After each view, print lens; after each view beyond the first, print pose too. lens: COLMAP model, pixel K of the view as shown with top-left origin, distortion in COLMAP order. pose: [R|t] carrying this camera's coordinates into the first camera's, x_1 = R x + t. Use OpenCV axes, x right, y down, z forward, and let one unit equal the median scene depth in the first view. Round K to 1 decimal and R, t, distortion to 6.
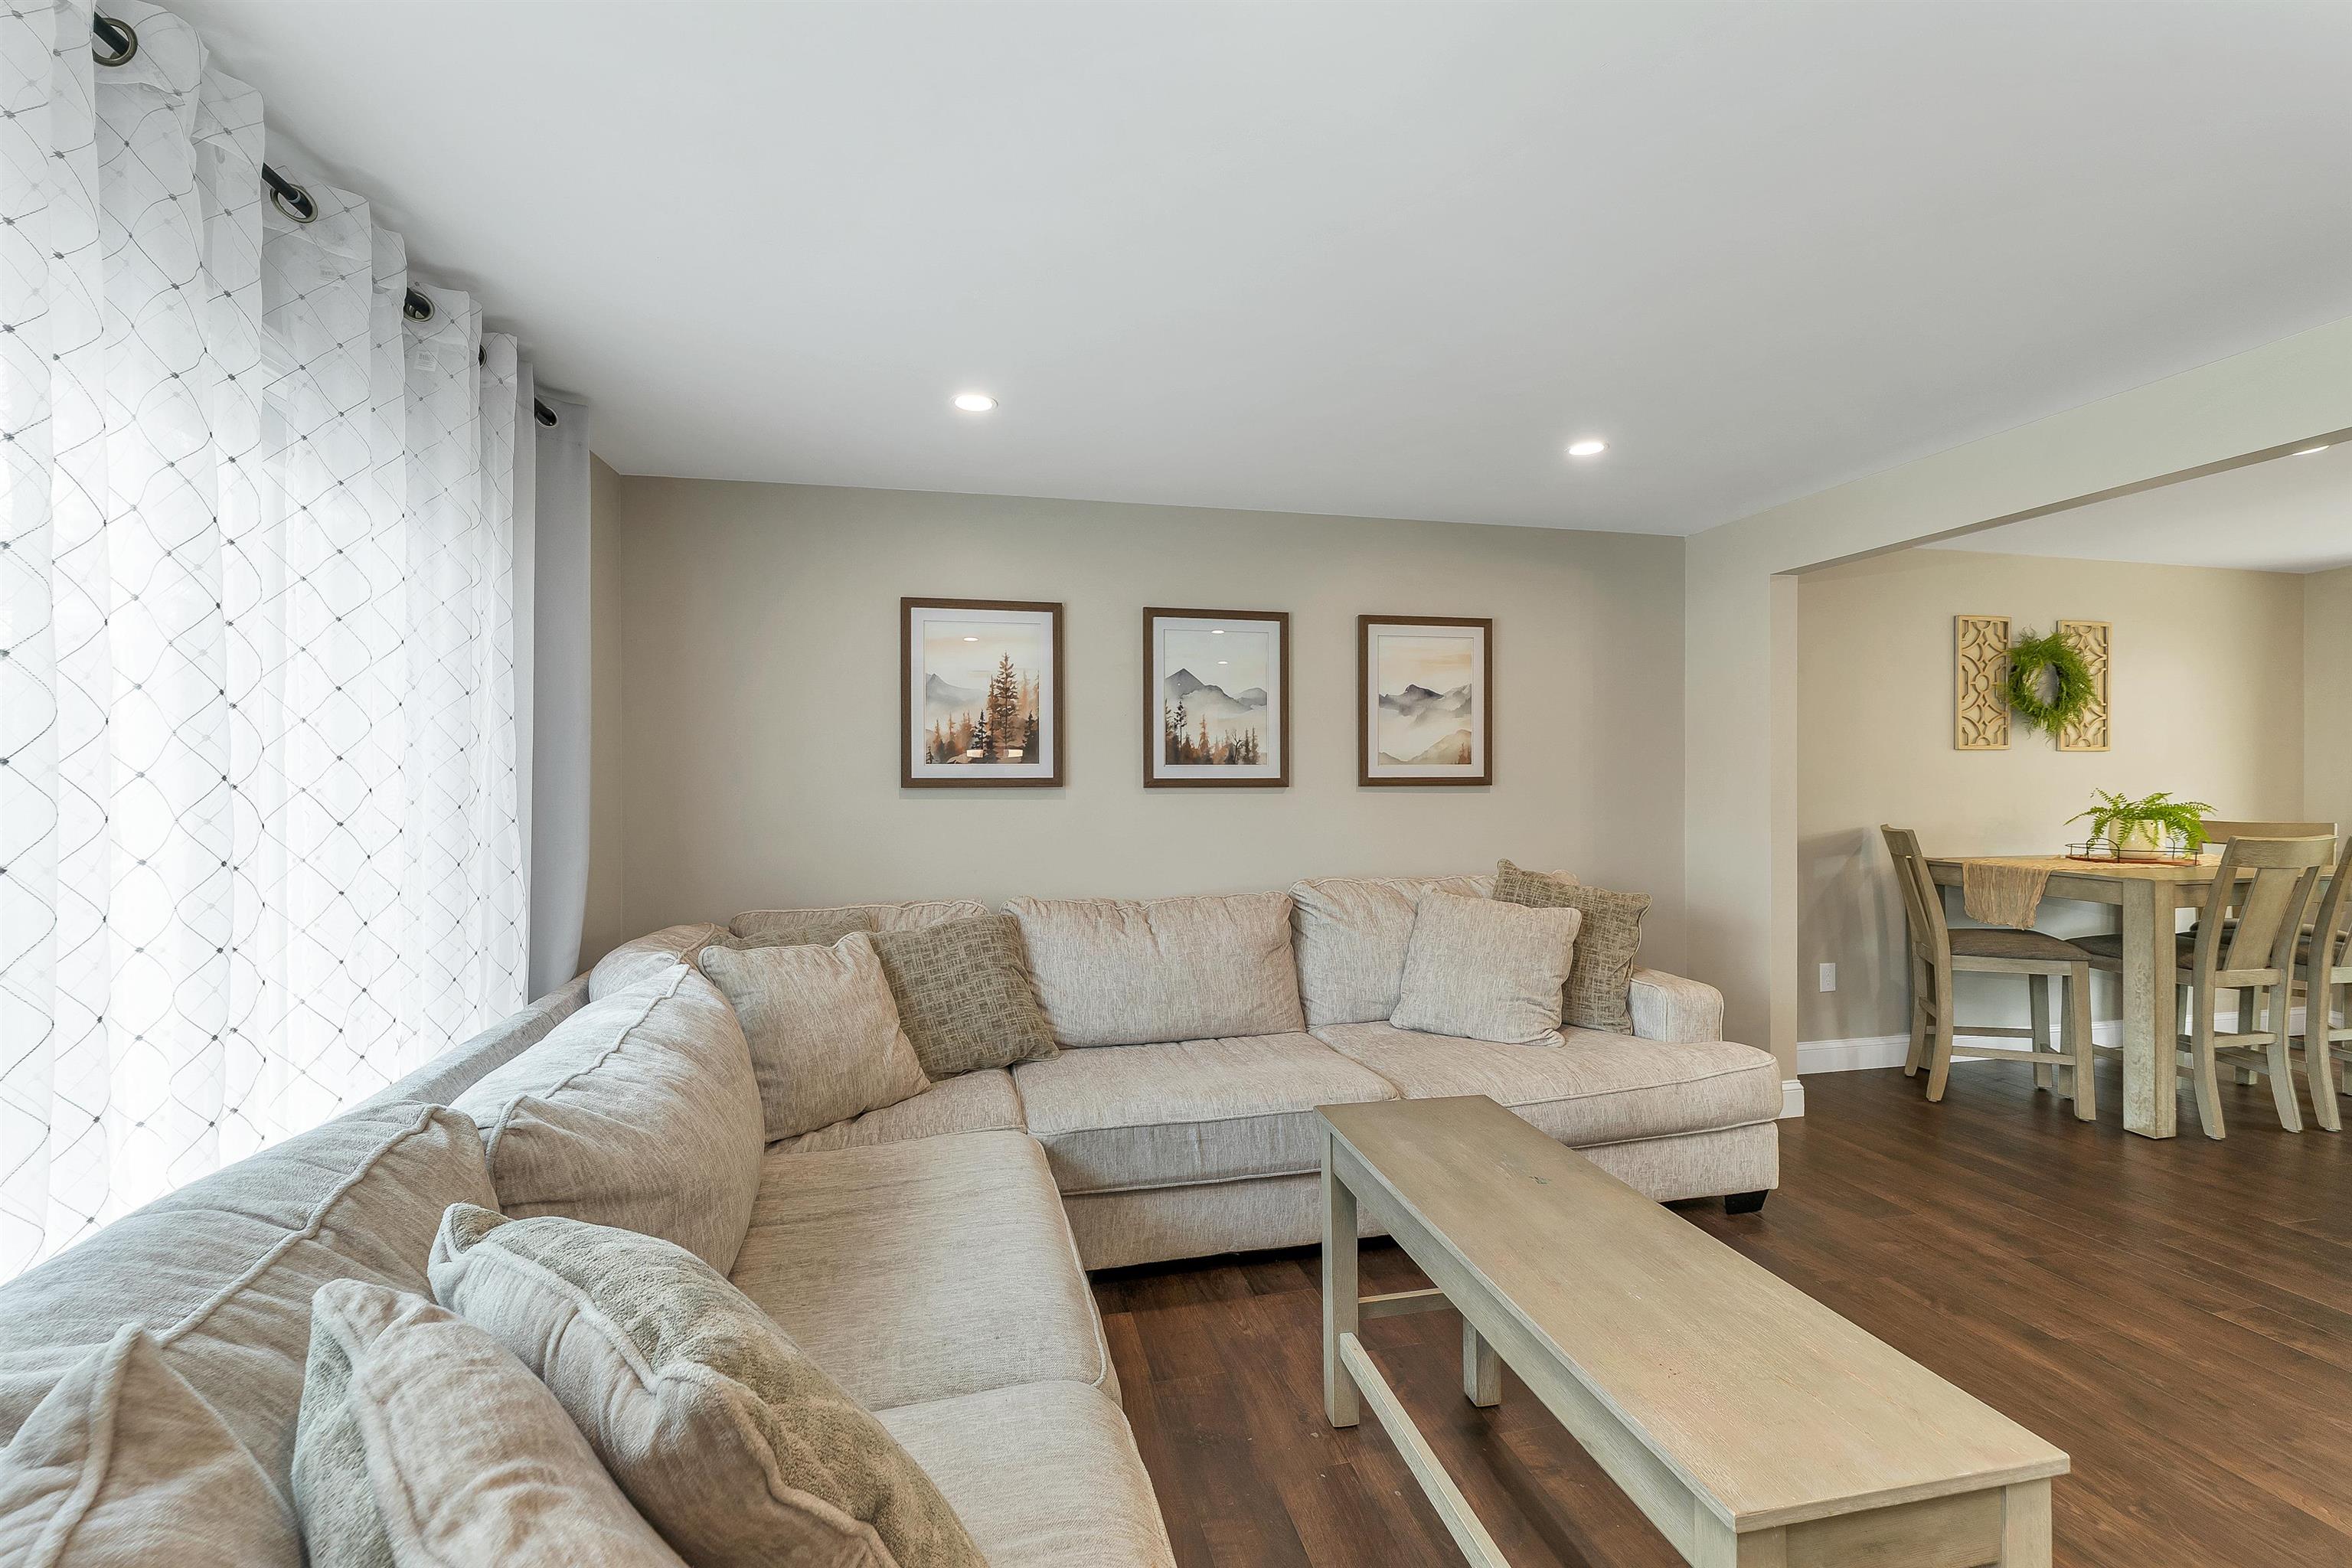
lens RADIAL K [[971.6, 0, 1168.6], [0, 971.6, 773.0], [0, 0, 1]] dist [0.004012, -0.001058]
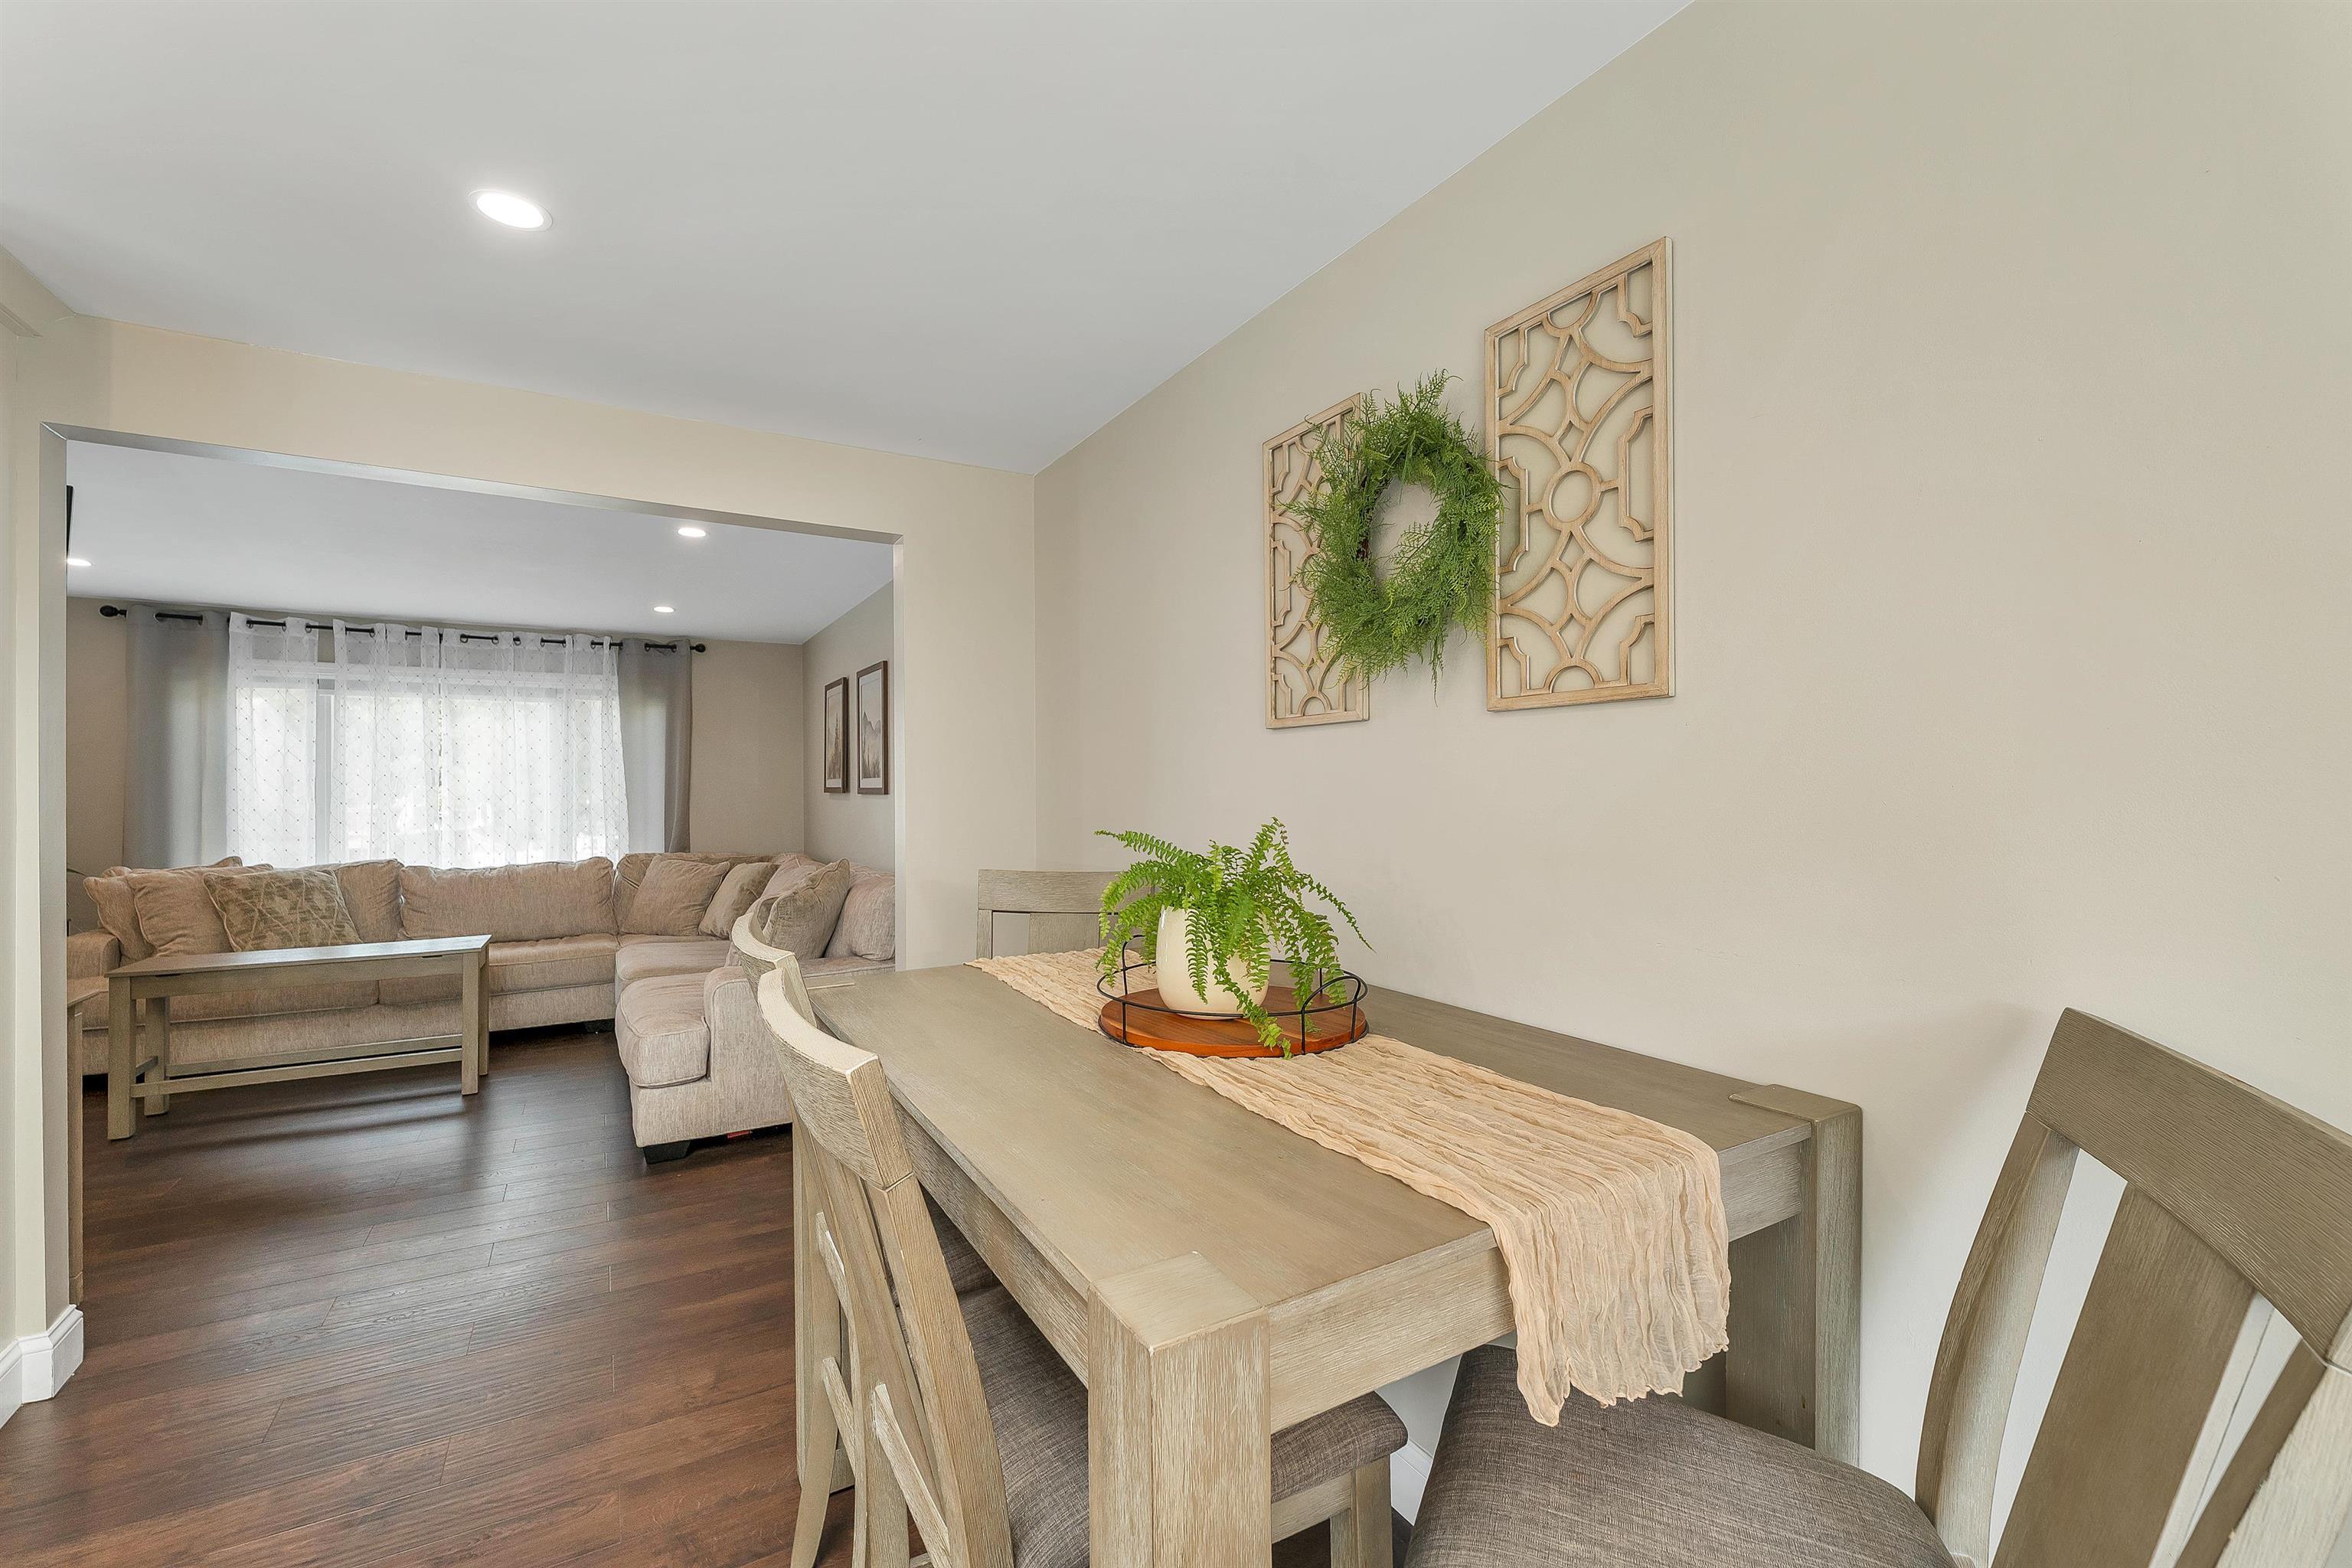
lens RADIAL K [[971.6, 0, 1167.8], [0, 971.6, 784.3], [0, 0, 1]] dist [0.004012, -0.001058]
pose [[0.305563, -0.002367, -0.952169, 1.466303], [0.003110, 0.999994, -0.001487, 0.003189], [0.952167, -0.002507, 0.305568, 0.958779]]
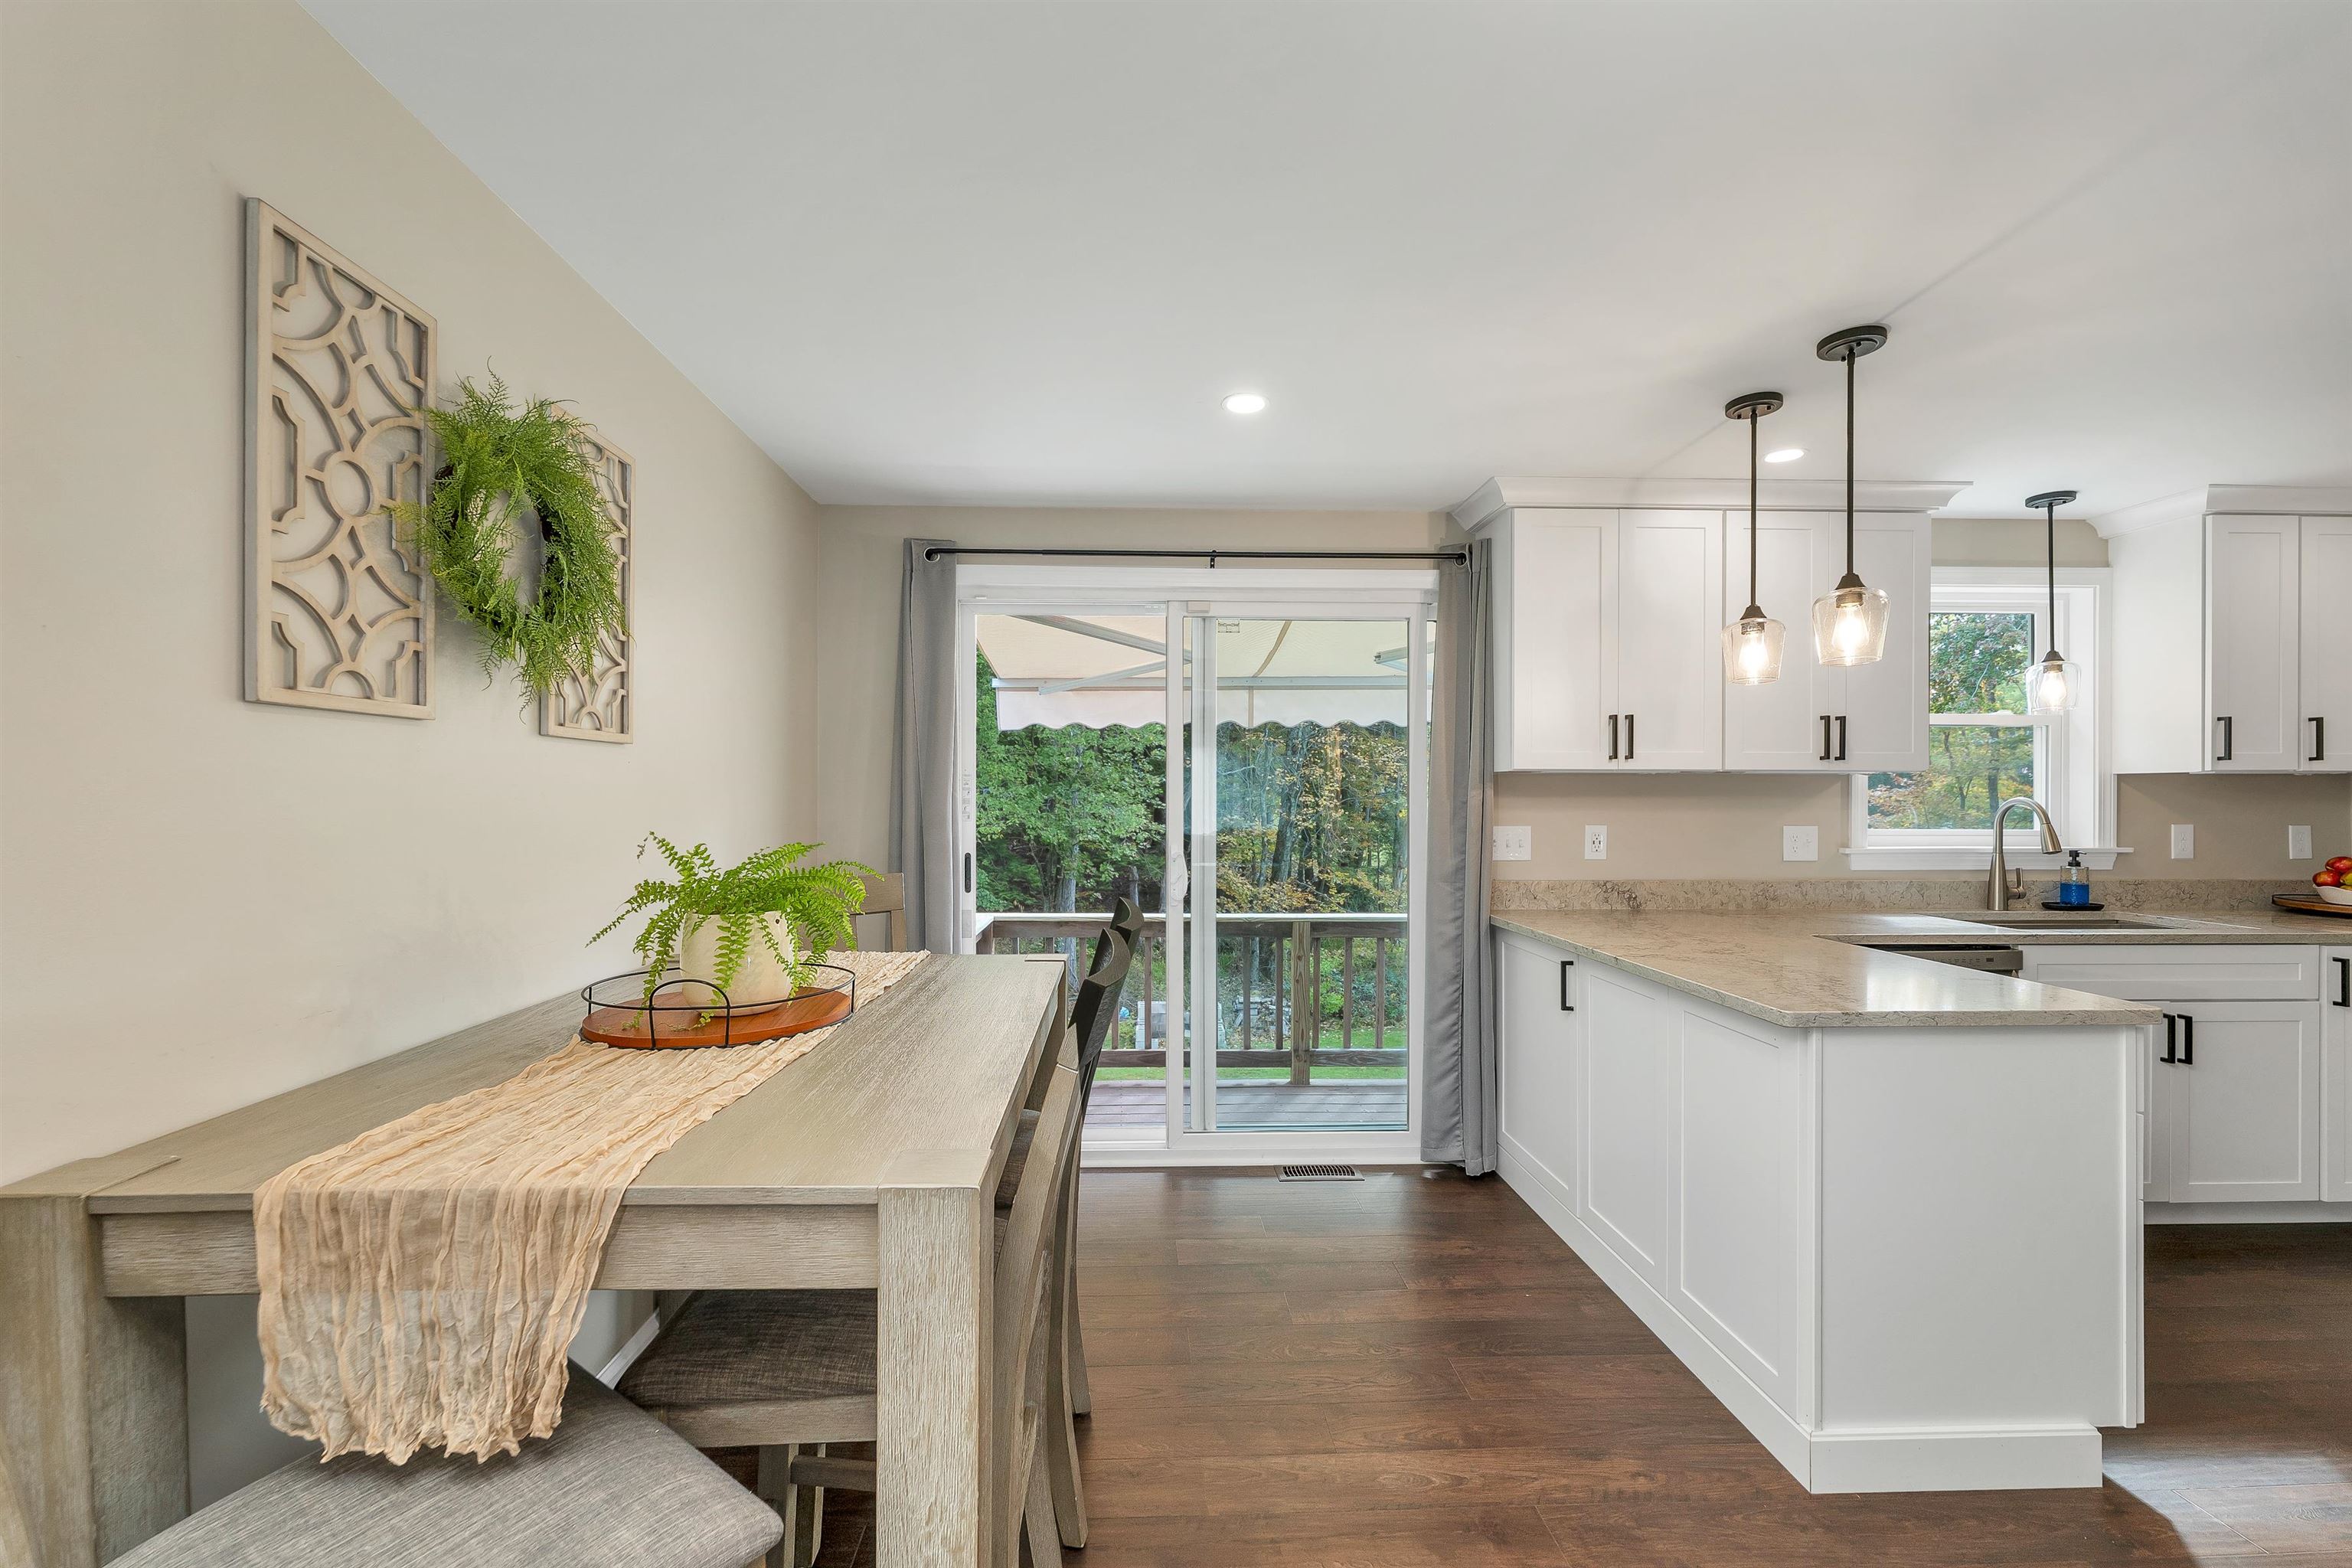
lens RADIAL K [[971.6, 0, 1163.8], [0, 971.6, 800.0], [0, 0, 1]] dist [0.004012, -0.001058]
pose [[0.179681, -0.000558, 0.983725, 0.700003], [-0.004604, 0.999988, 0.001409, 0.002086], [-0.983714, -0.004782, 0.179677, 0.834972]]
